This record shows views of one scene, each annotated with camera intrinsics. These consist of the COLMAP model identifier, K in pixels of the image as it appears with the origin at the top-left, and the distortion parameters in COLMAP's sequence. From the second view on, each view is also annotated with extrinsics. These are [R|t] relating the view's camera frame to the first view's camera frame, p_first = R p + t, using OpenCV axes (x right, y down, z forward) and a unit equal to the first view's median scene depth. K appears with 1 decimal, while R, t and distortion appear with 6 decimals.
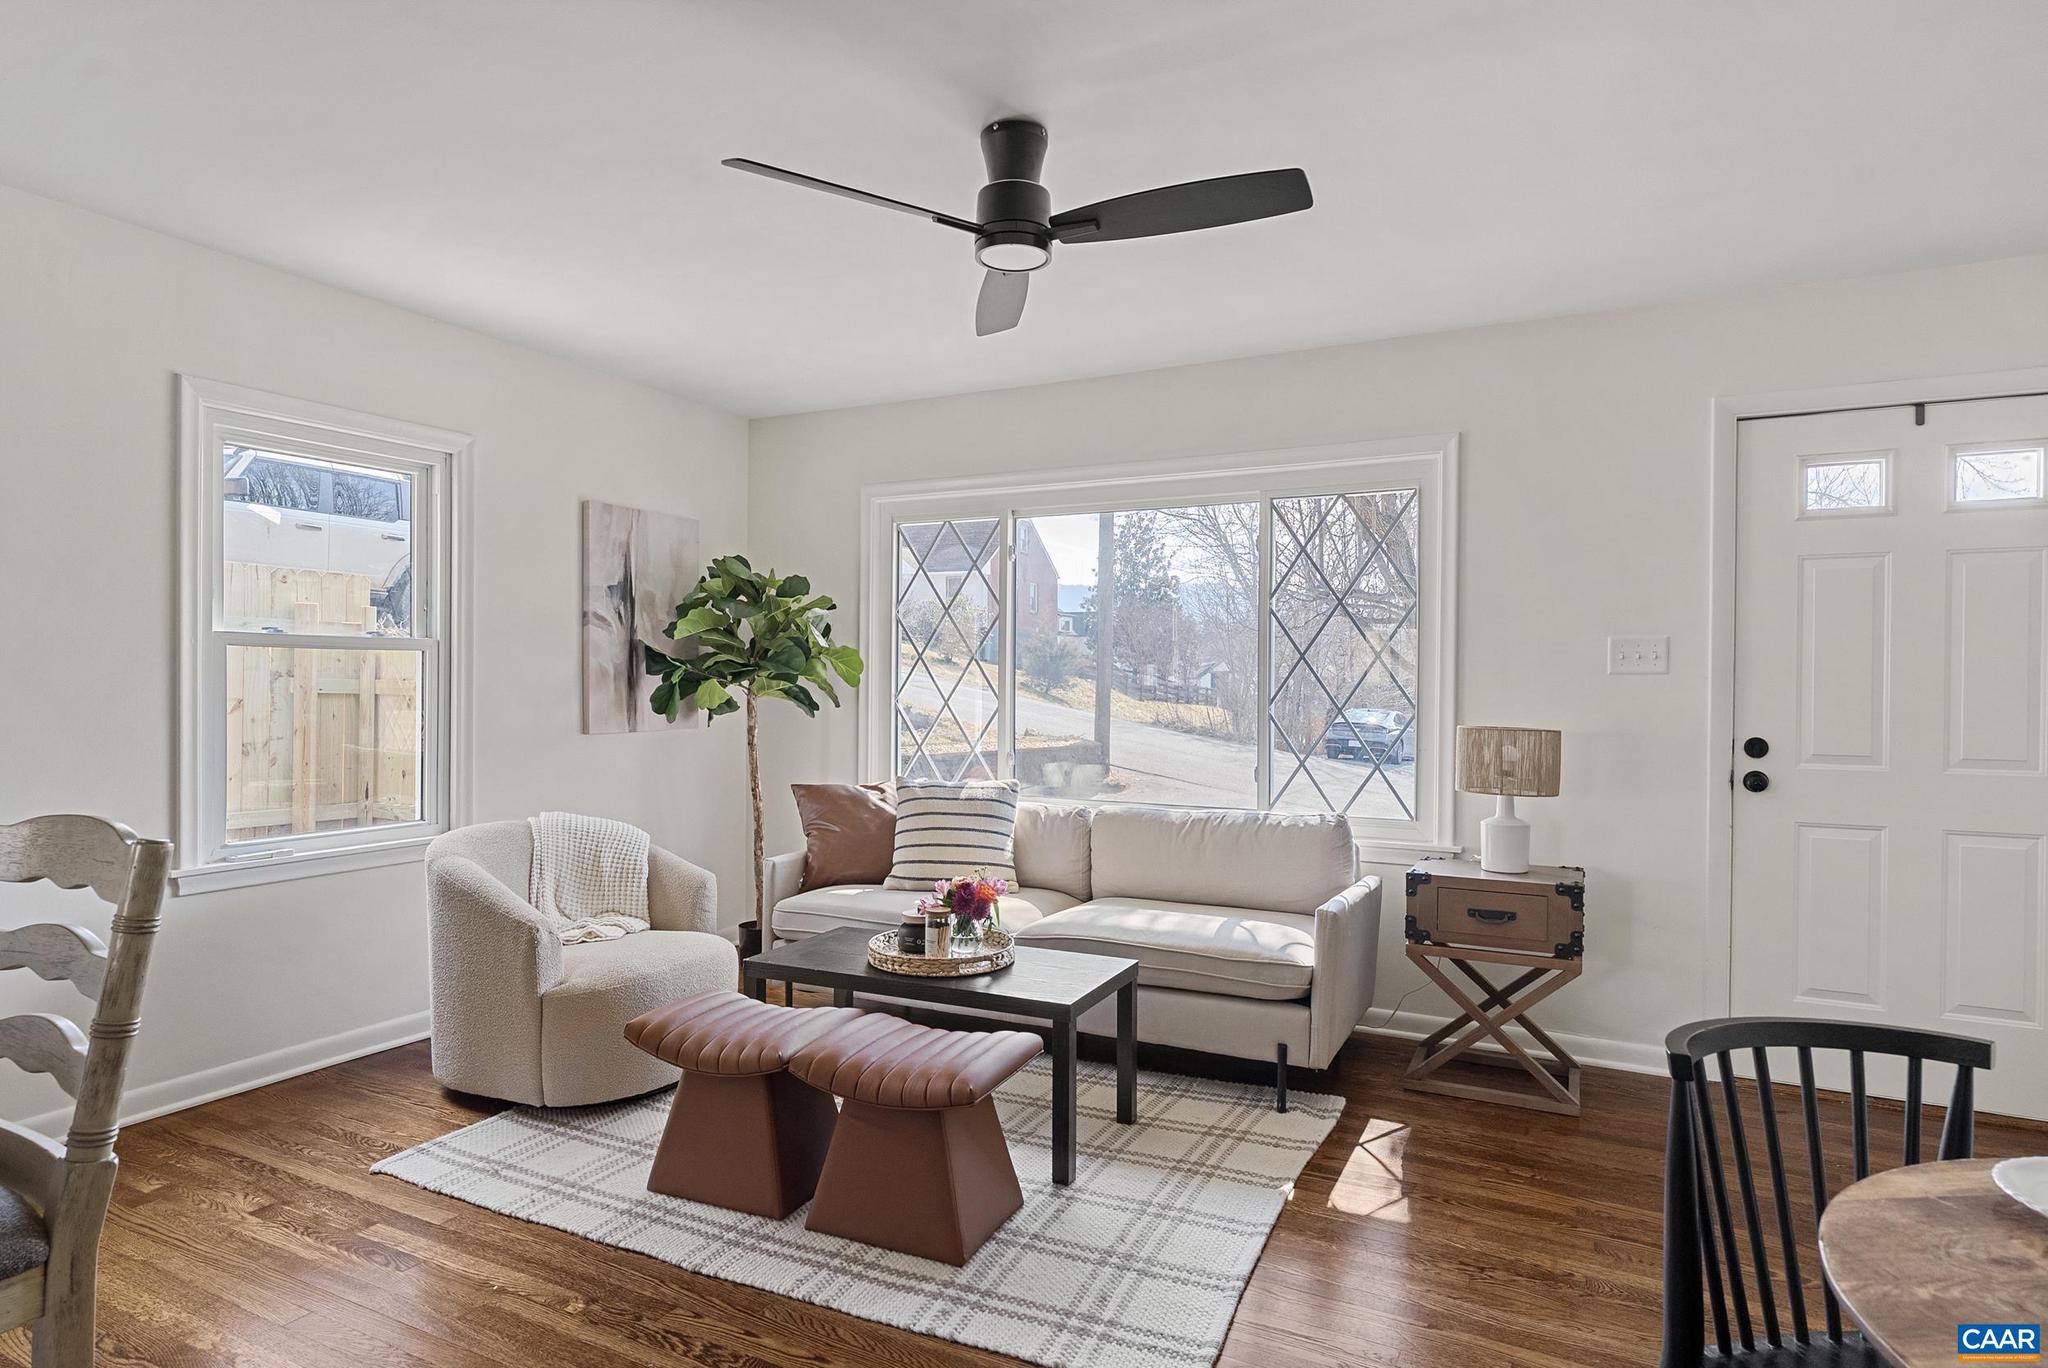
lens RADIAL K [[1120.4, 0, 1028.5], [0, 1120.4, 695.5], [0, 0, 1]] dist [-0.002399, -0.000127]
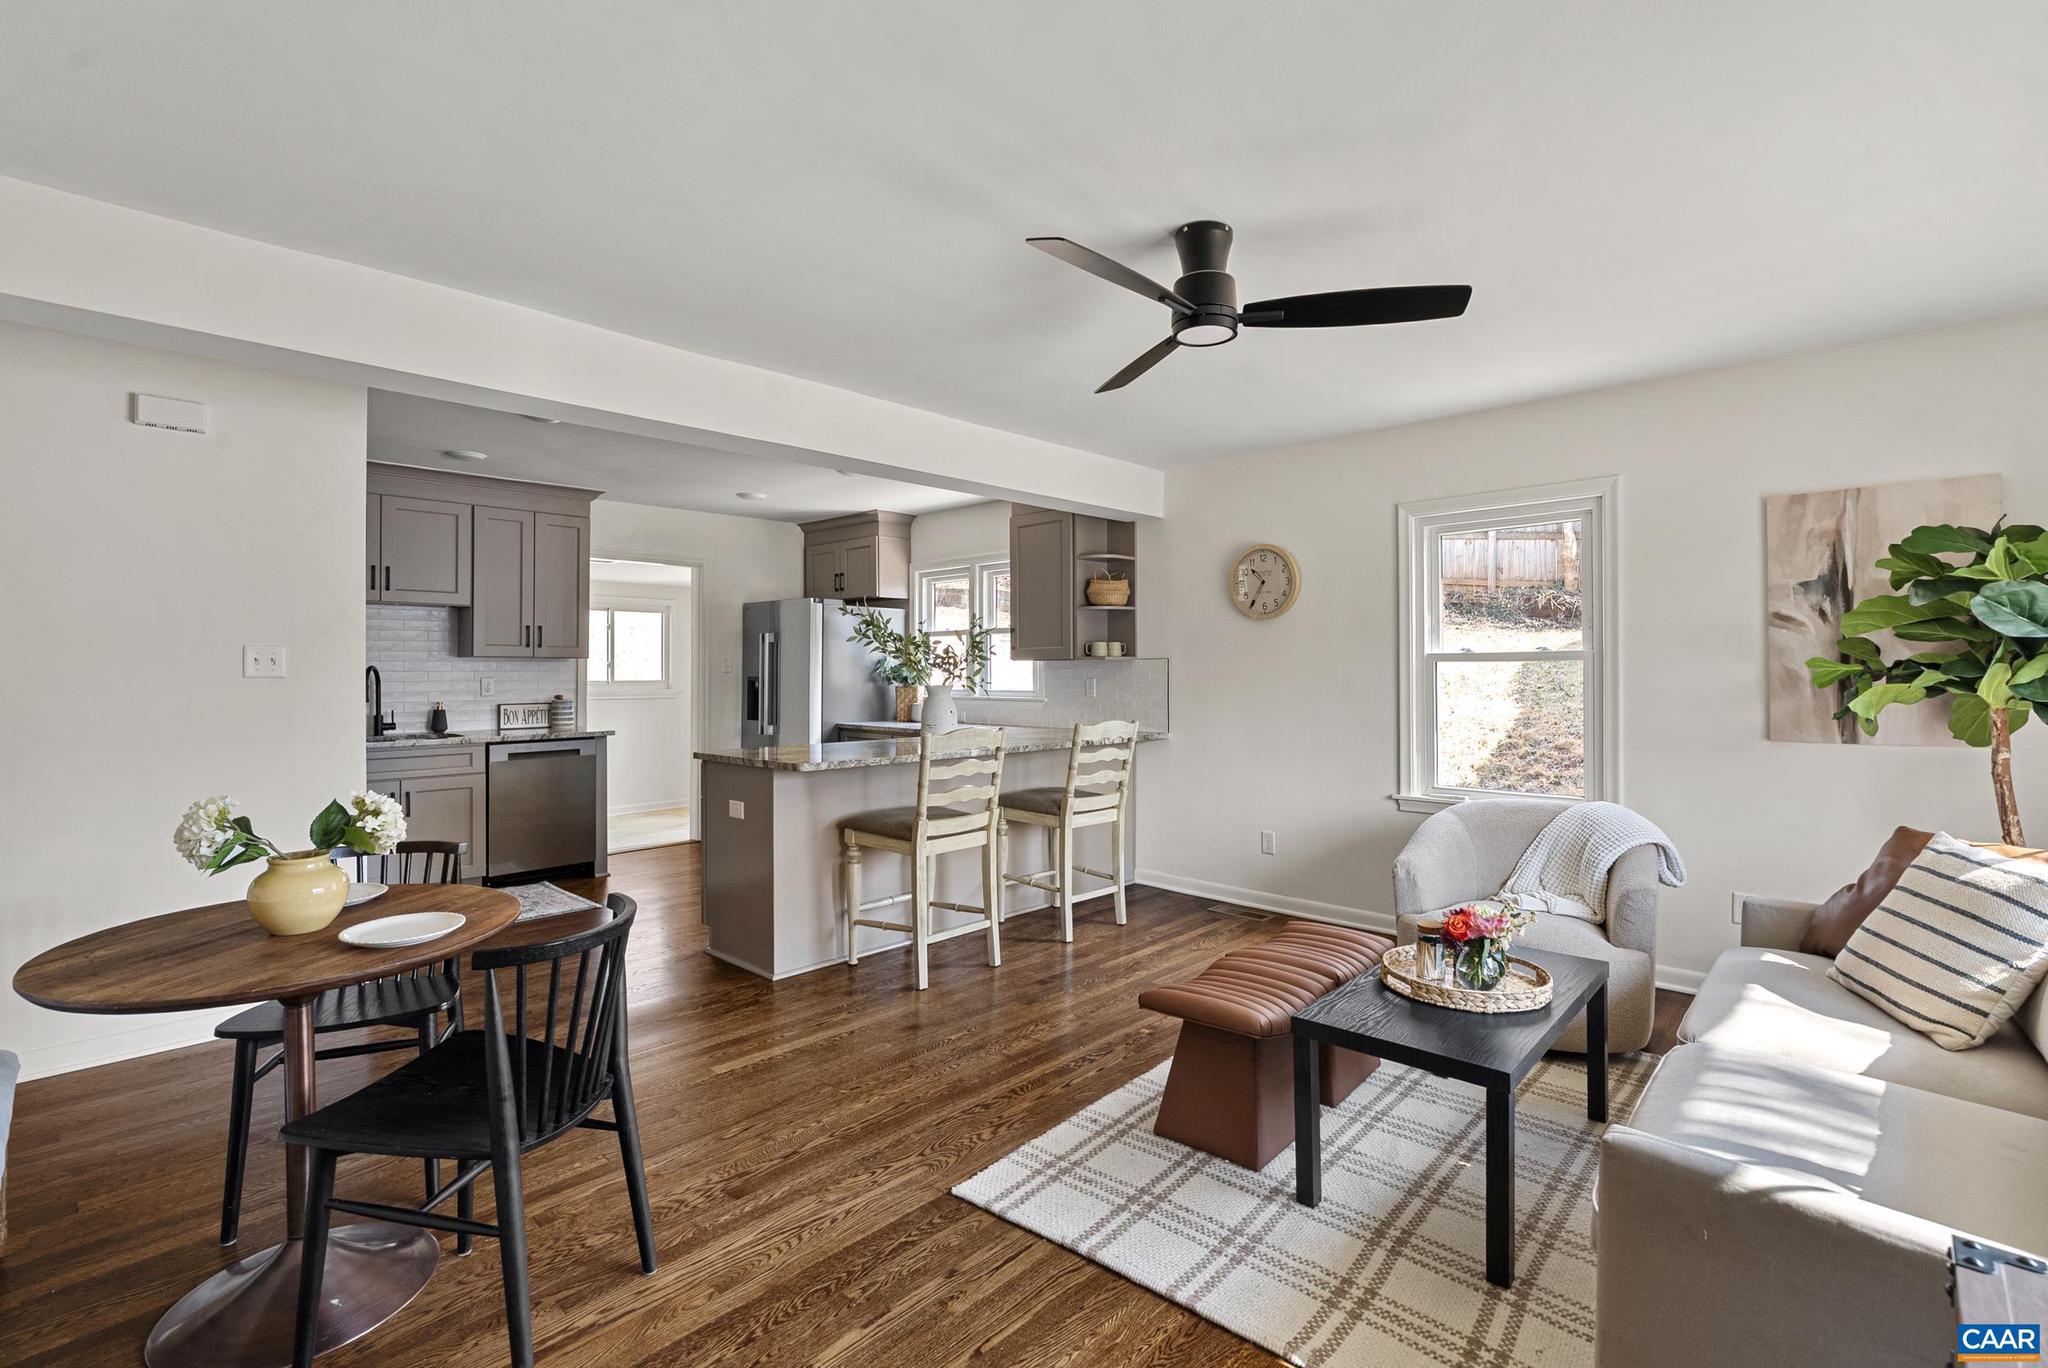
lens RADIAL K [[933.7, 0, 1029.6], [0, 933.7, 665.2], [0, 0, 1]] dist [-0.012384, 0.000149]
pose [[-0.287089, -0.013570, -0.957808, 0.730381], [-0.007746, 0.999900, -0.011845, -0.020147], [0.957872, 0.004019, -0.287166, 0.821144]]
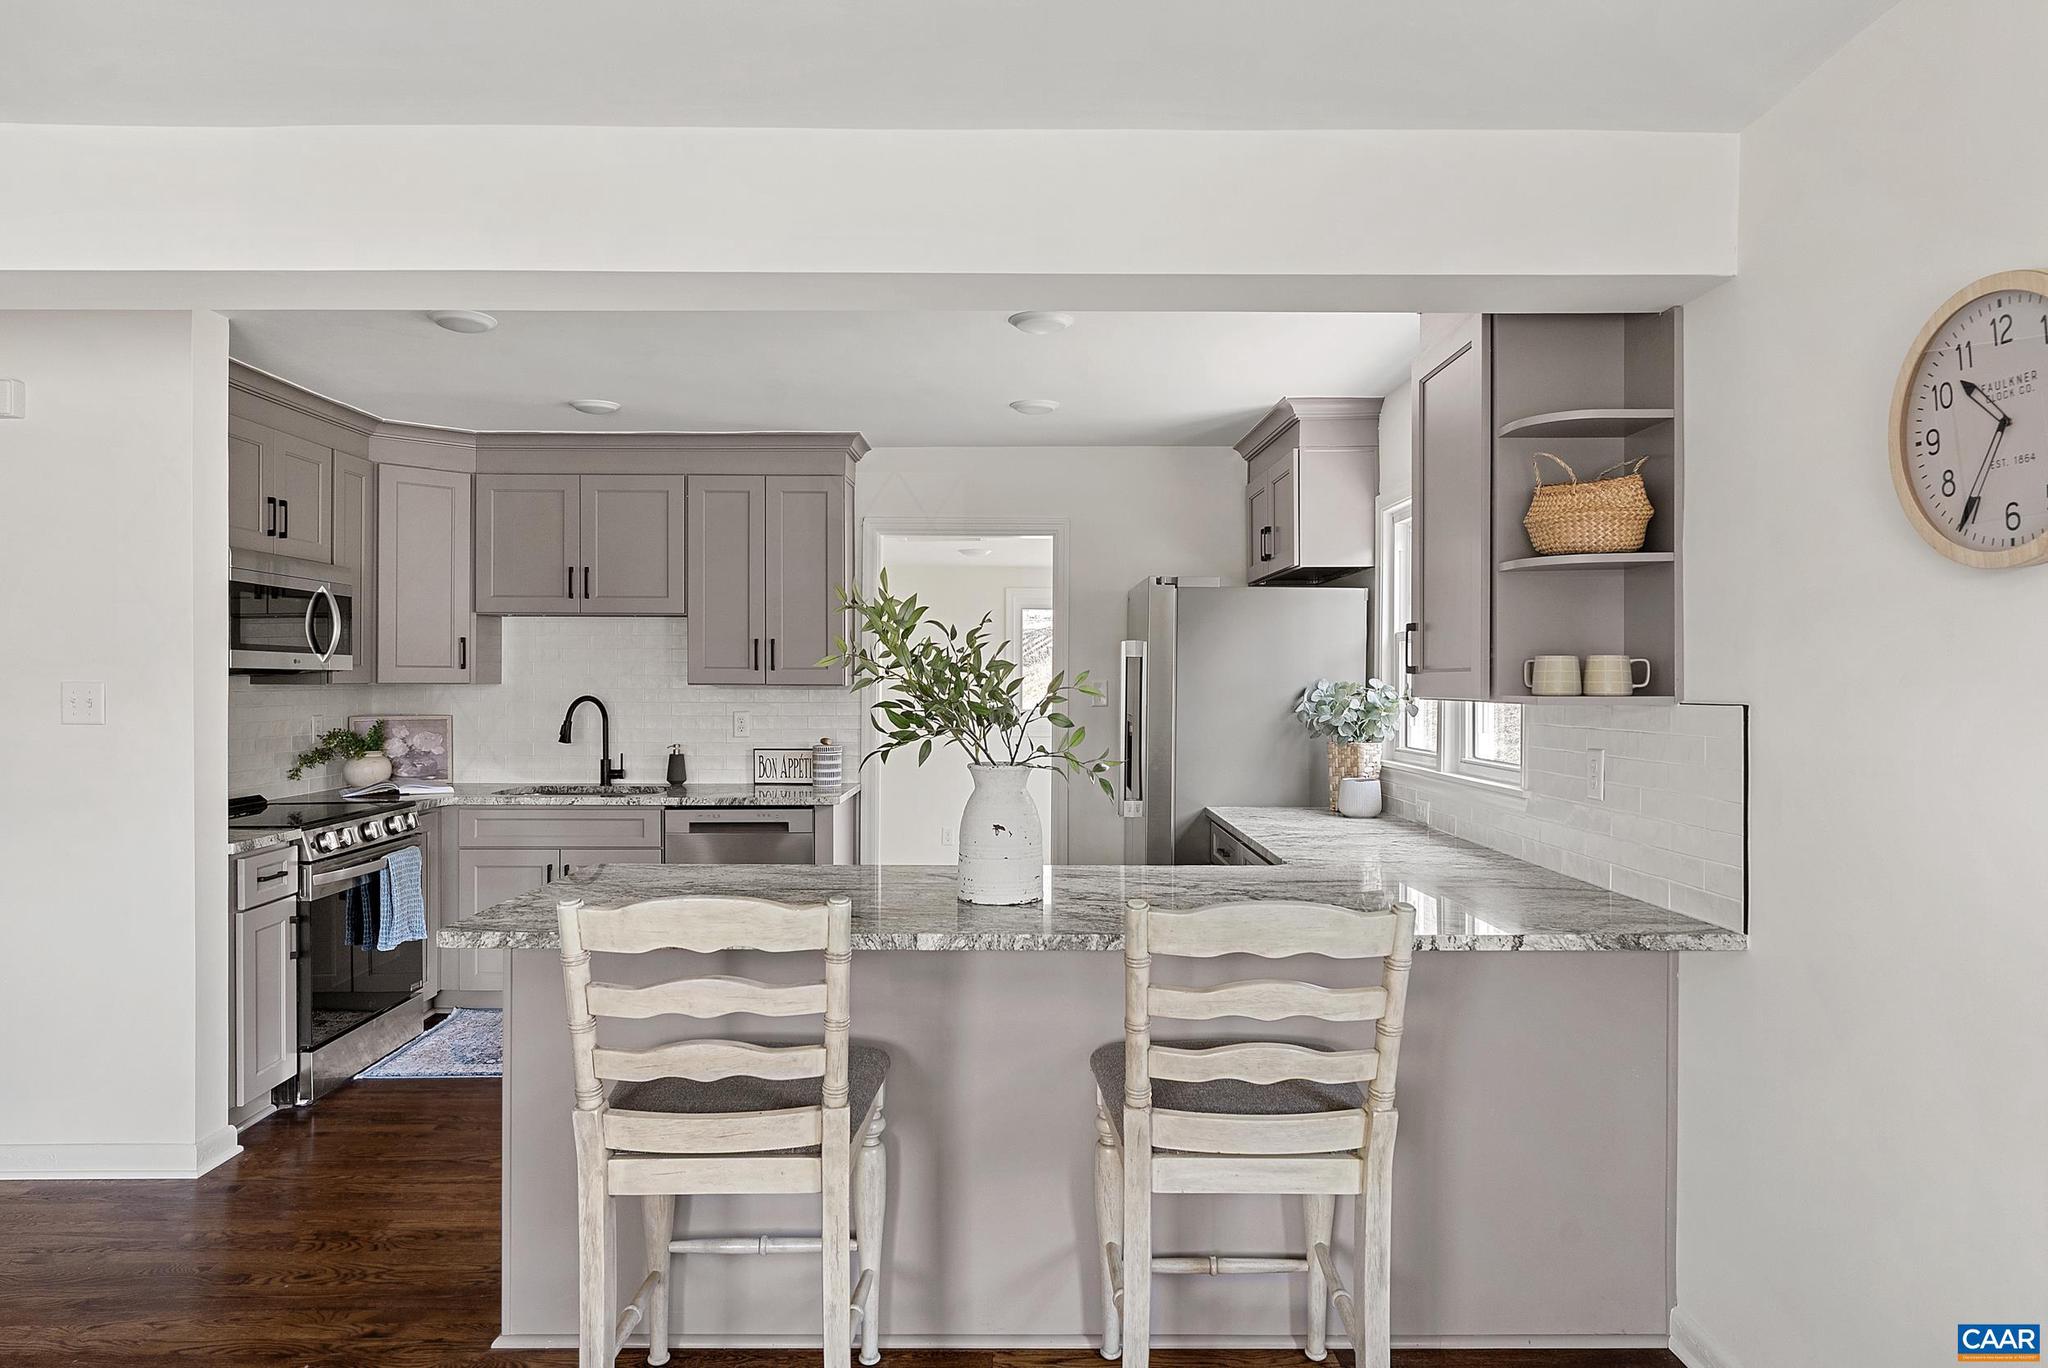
lens RADIAL K [[1242.3, 0, 1019.1], [0, 1242.3, 682.3], [0, 0, 1]] dist [-0.006485, 0.002105]
pose [[-0.888549, -0.010424, -0.458664, -0.222756], [-0.014282, 0.999886, 0.004944, -0.064052], [0.458560, 0.010944, -0.888596, 1.021541]]
